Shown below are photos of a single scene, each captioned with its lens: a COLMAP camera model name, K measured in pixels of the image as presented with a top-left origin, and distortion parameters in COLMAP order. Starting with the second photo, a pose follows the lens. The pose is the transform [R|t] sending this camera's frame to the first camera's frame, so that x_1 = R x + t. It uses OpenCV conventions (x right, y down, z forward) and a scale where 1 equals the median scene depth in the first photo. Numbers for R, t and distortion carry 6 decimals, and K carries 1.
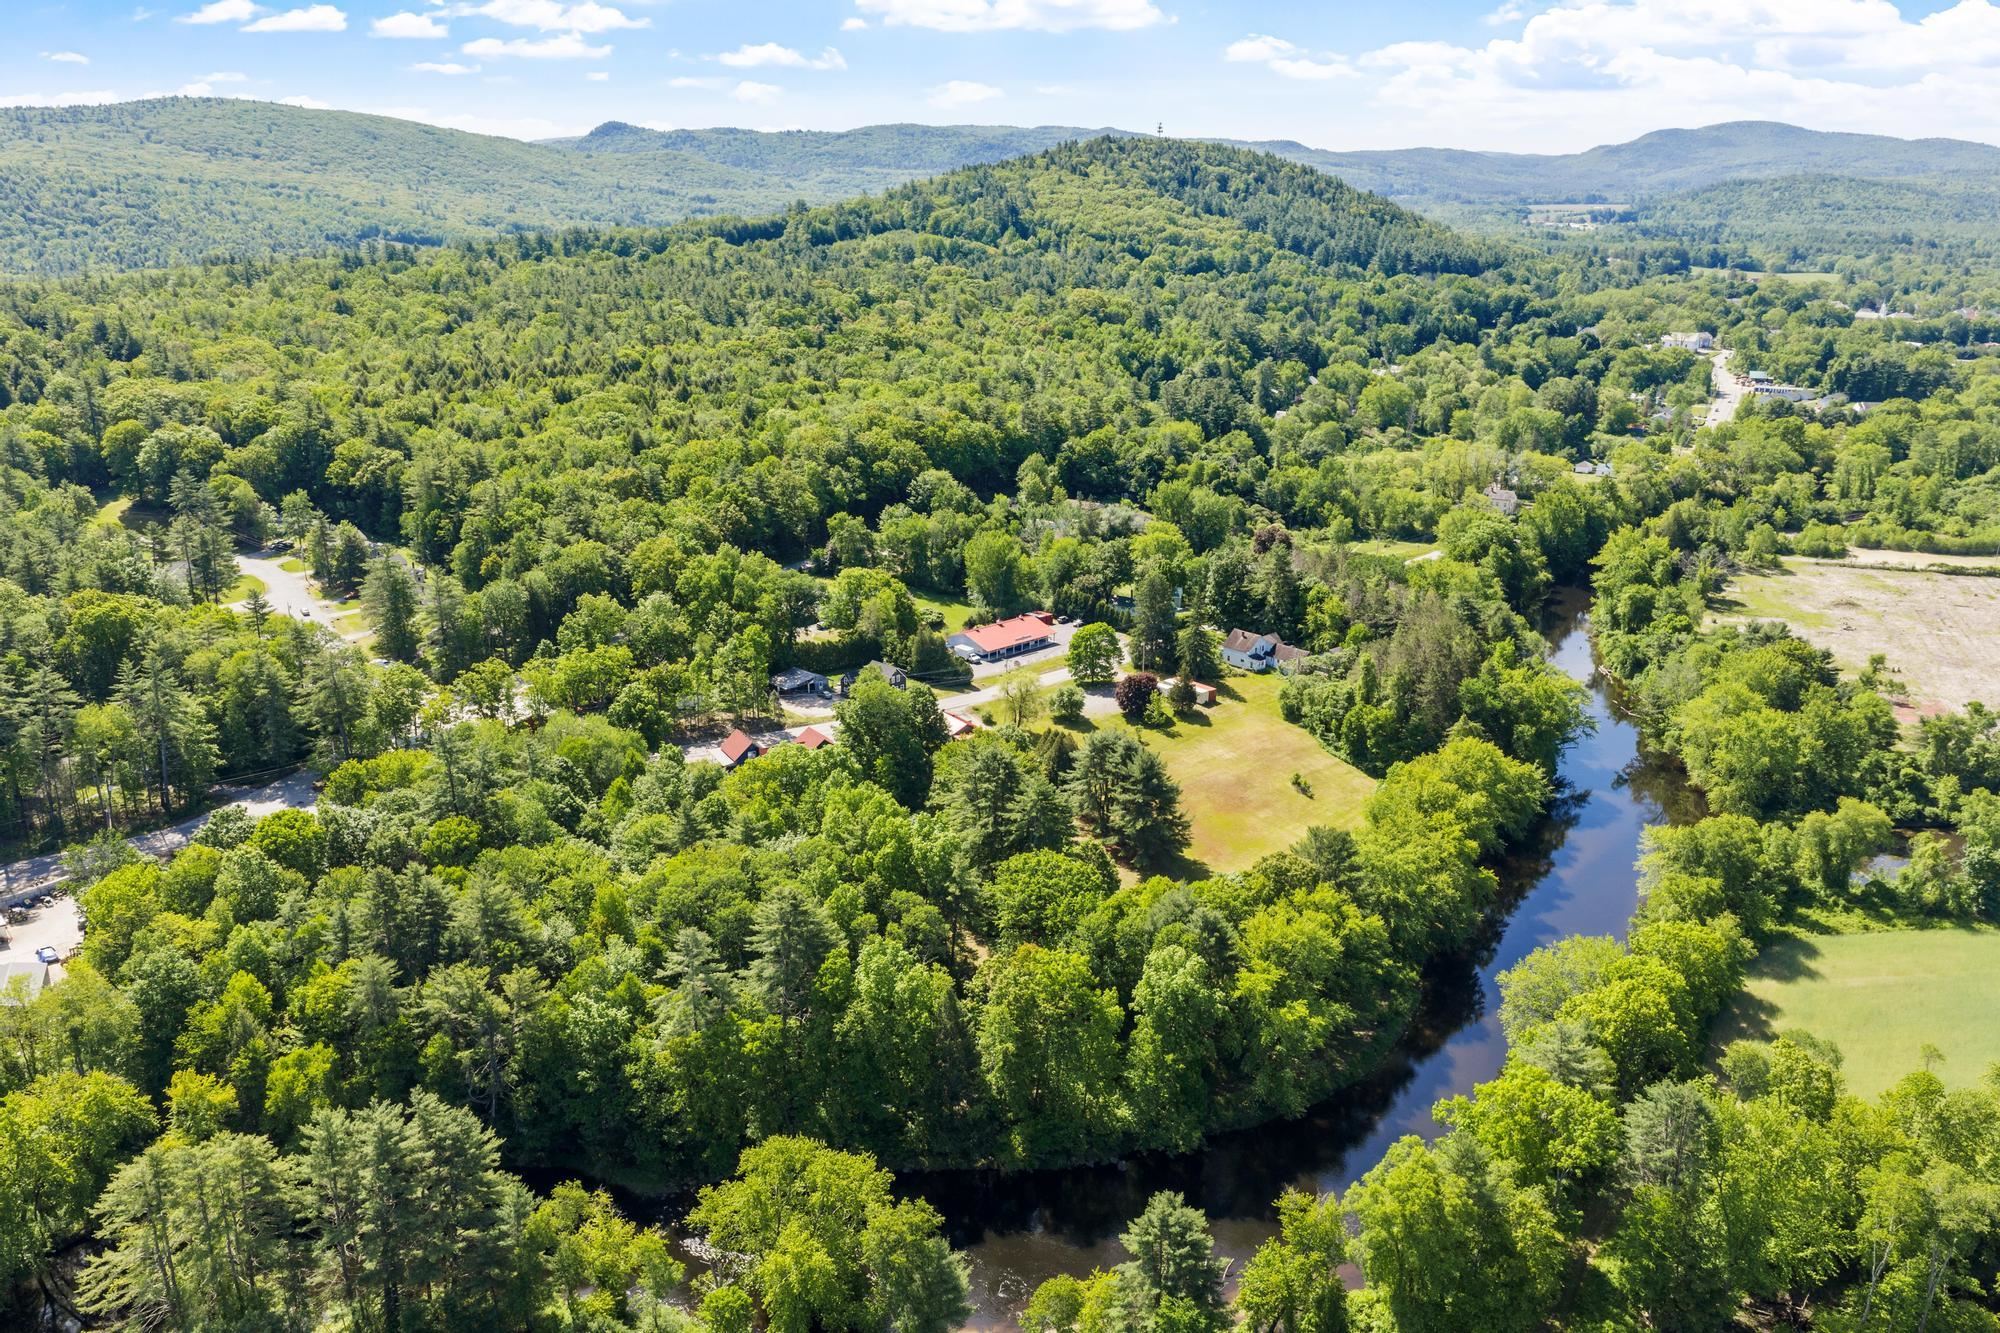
lens RADIAL K [[1609.6, 0, 1000.8], [0, 1609.6, 667.6], [0, 0, 1]] dist [0.002592, -0.012136]
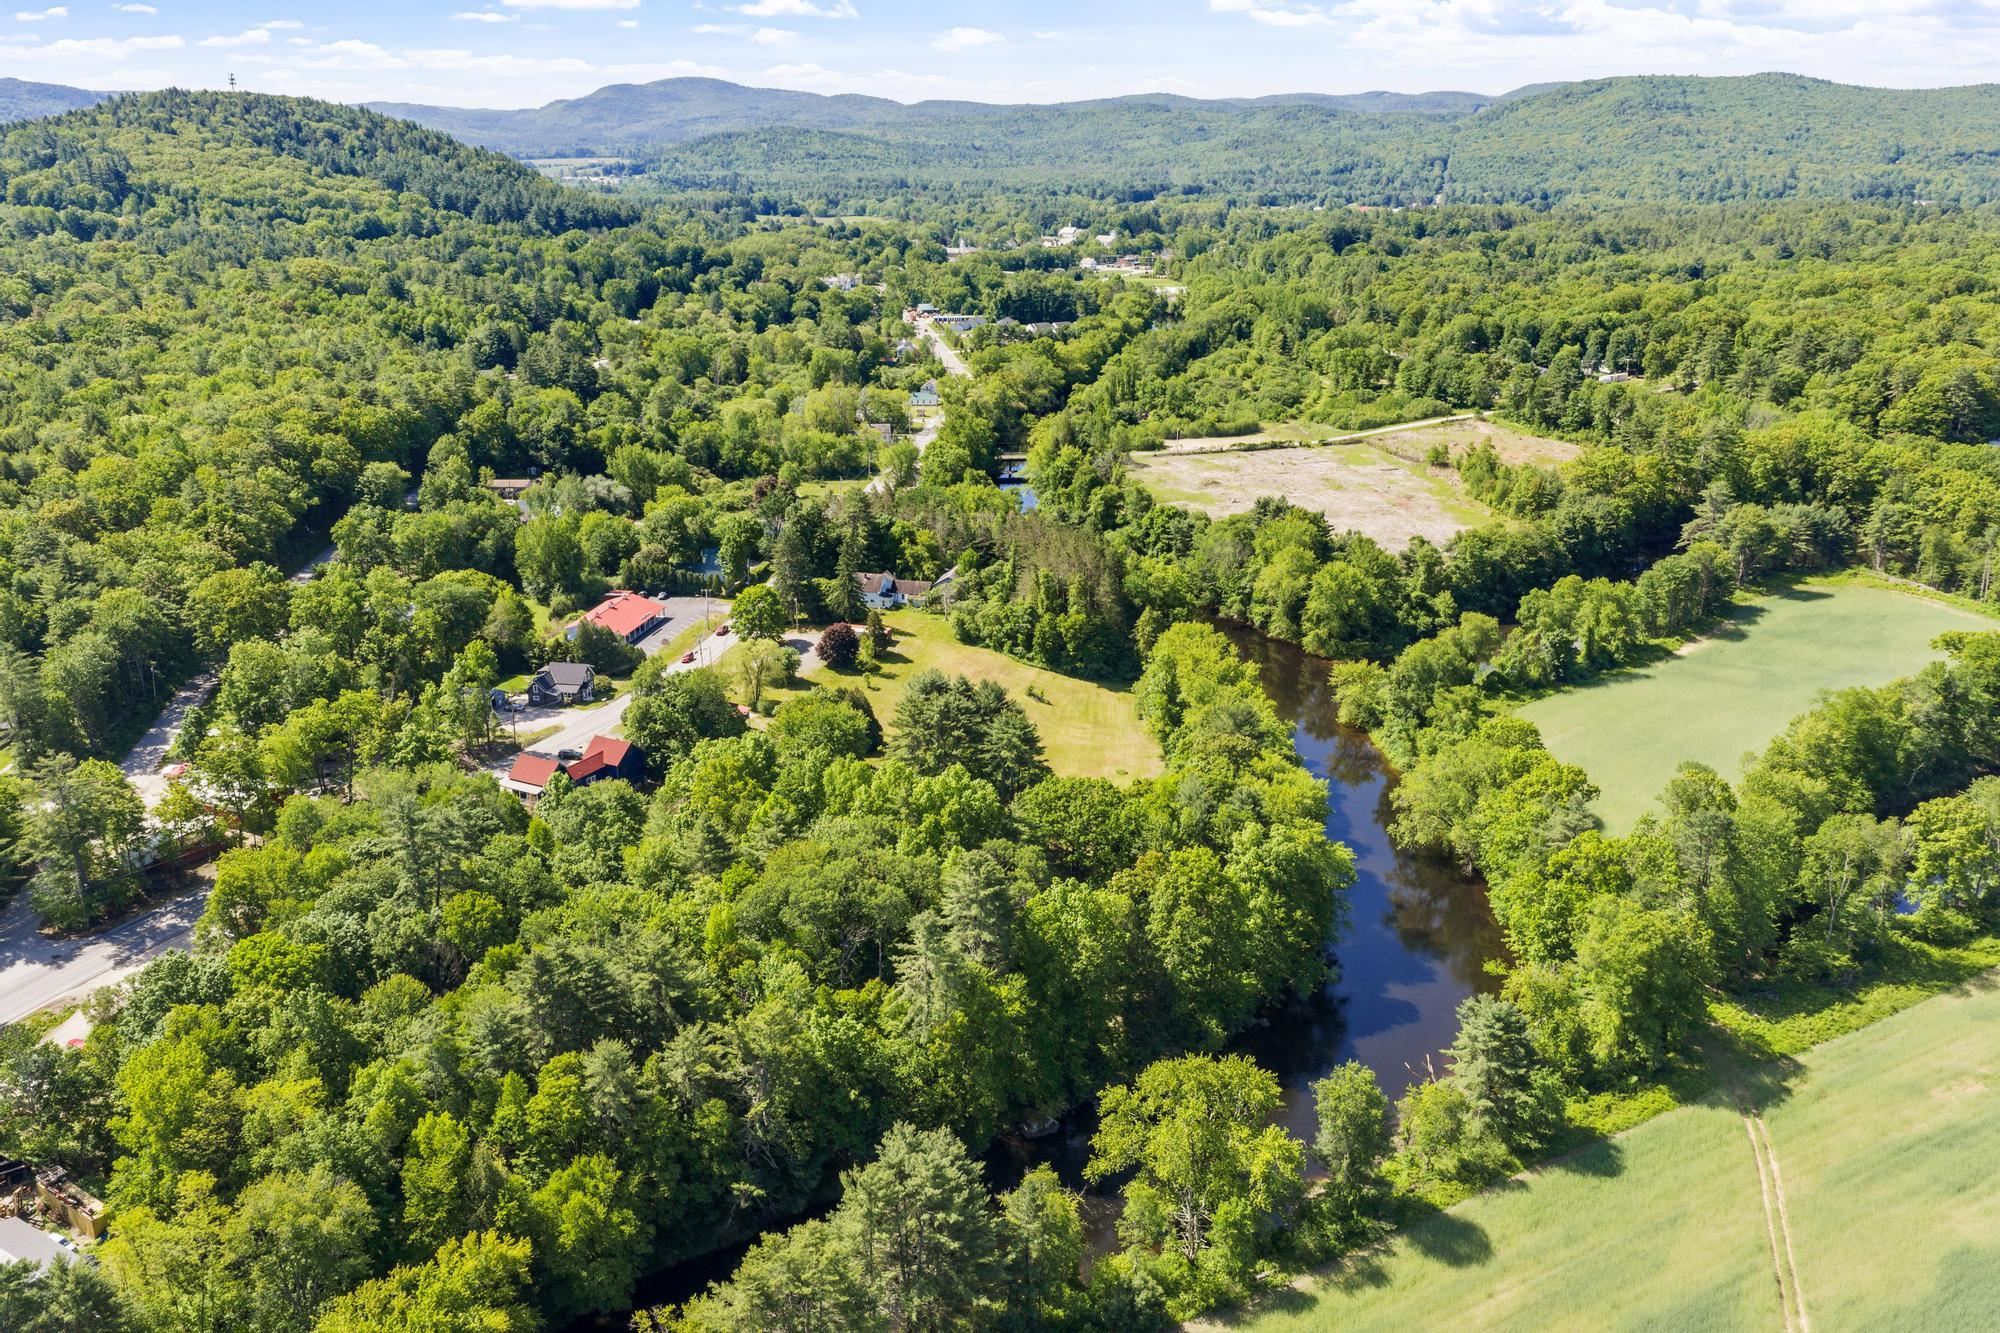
lens RADIAL K [[1609.6, 0, 1001.1], [0, 1609.6, 665.9], [0, 0, 1]] dist [0.002592, -0.012136]
pose [[0.828269, -0.182526, 0.529769, -0.106263], [0.169493, 0.982779, 0.073611, -0.007930], [-0.534081, 0.028822, 0.844942, 0.025226]]
